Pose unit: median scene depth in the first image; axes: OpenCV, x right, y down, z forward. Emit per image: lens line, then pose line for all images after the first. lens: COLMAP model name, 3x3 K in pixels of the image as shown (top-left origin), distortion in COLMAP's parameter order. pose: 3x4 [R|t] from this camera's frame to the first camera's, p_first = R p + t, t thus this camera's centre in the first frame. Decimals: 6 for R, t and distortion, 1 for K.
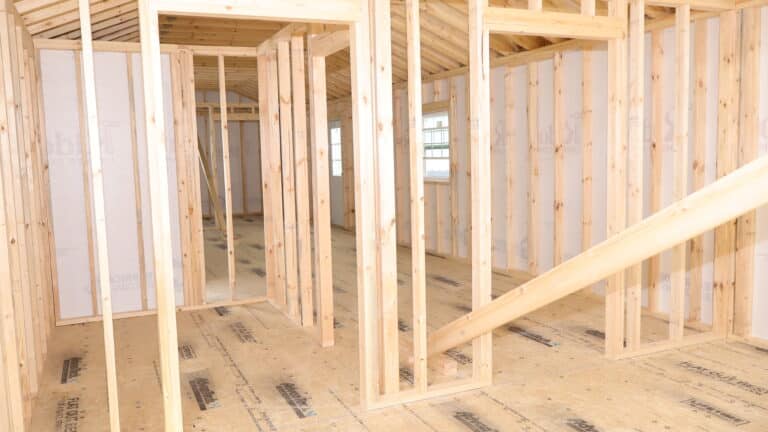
lens RADIAL K [[632.5, 0, 381.4], [0, 632.5, 213.5], [0, 0, 1]] dist [-0.018886, 0.003633]
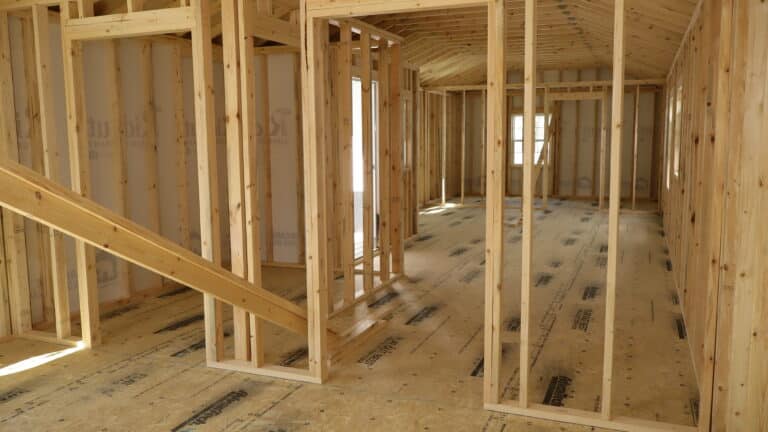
lens RADIAL K [[632.5, 0, 383.9], [0, 632.5, 206.4], [0, 0, 1]] dist [-0.018886, 0.003633]
pose [[0.705152, 0.099009, -0.702109, 0.959791], [-0.080339, 0.994983, 0.059622, -0.070488], [0.704490, 0.014364, 0.709569, 0.397922]]
